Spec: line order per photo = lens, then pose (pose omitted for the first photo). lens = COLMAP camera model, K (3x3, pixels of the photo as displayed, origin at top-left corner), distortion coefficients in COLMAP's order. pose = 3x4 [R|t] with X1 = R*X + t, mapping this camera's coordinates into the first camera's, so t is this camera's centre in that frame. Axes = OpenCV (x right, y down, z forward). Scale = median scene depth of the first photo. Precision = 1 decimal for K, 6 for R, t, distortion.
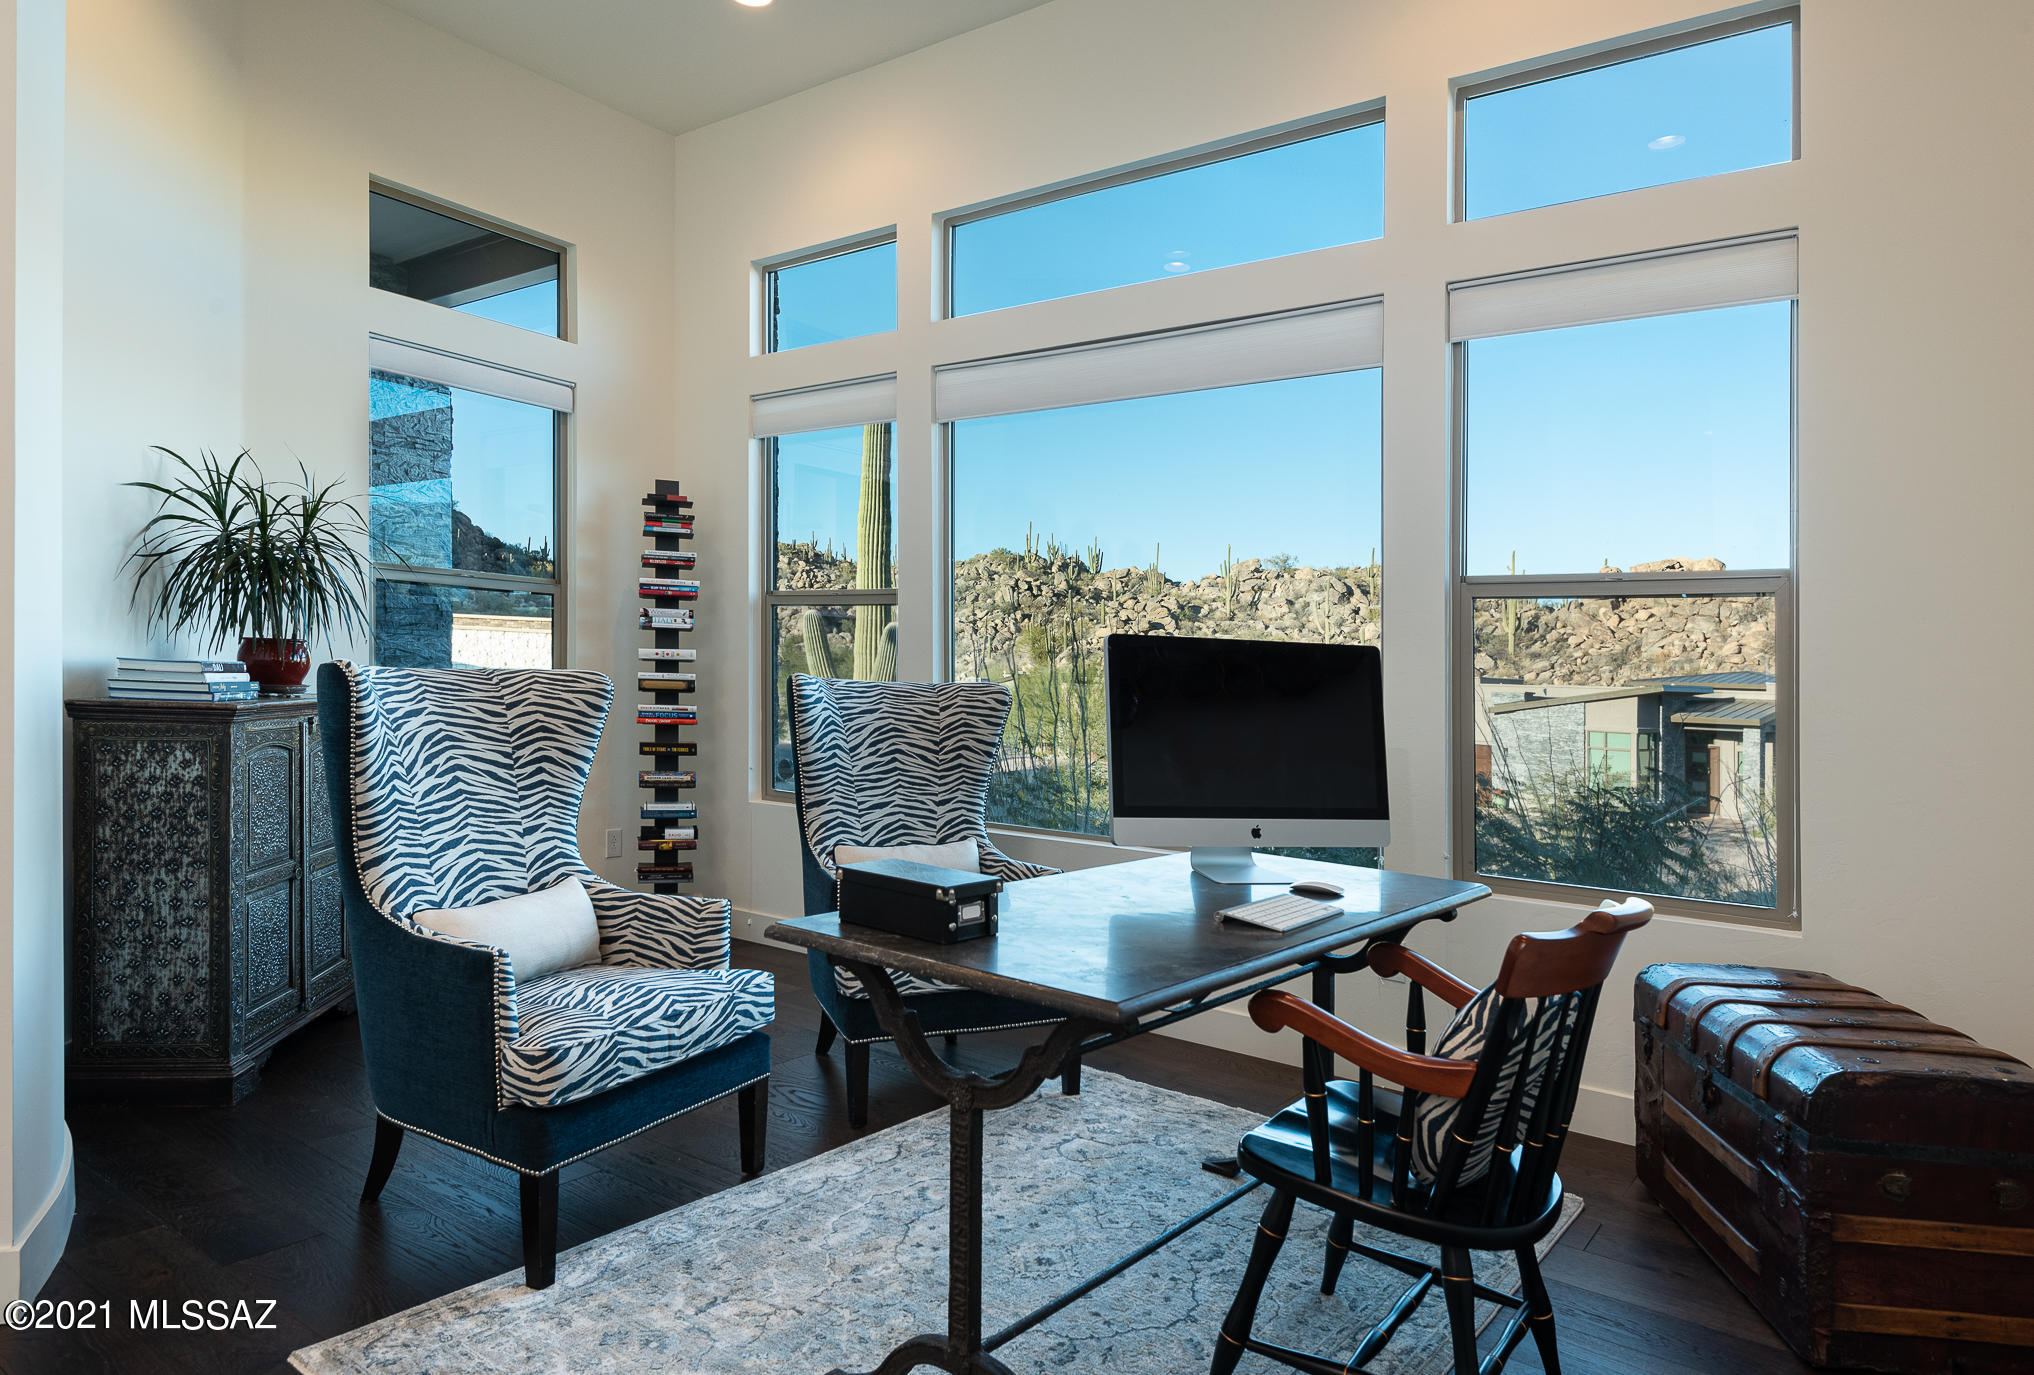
lens RADIAL K [[1070.1, 0, 1017.3], [0, 1070.1, 686.2], [0, 0, 1]] dist [0.011449, -0.004223]
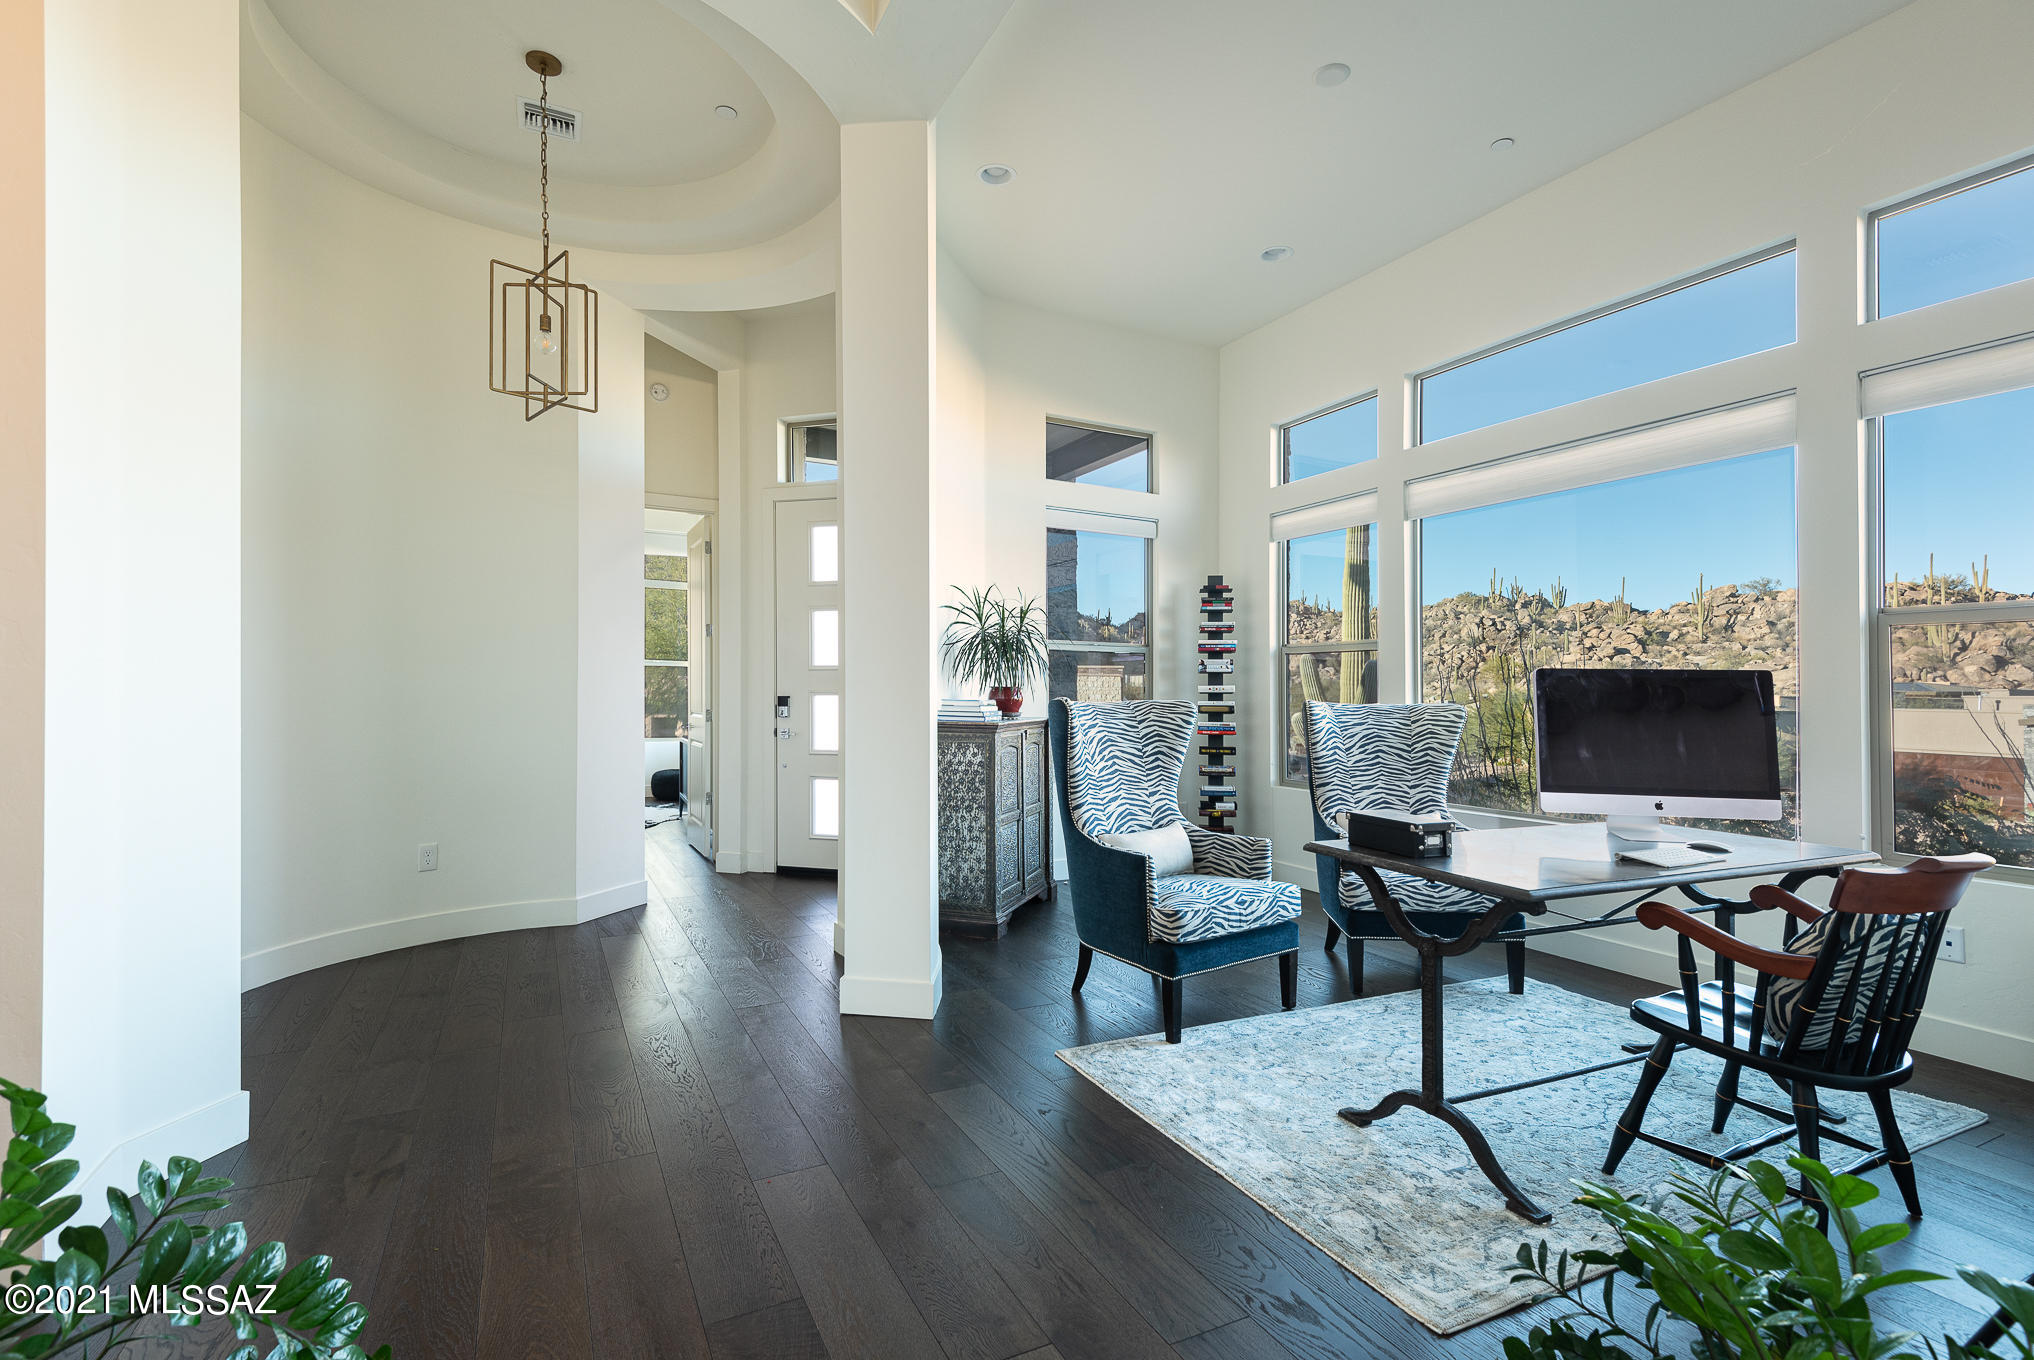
lens RADIAL K [[871.8, 0, 1026.5], [0, 871.8, 723.3], [0, 0, 1]] dist [0.014465, -0.005504]
pose [[0.883676, -0.007969, -0.468031, 0.022016], [0.014465, 0.999842, 0.010286, 0.003036], [0.467875, -0.015859, 0.883652, -0.304368]]
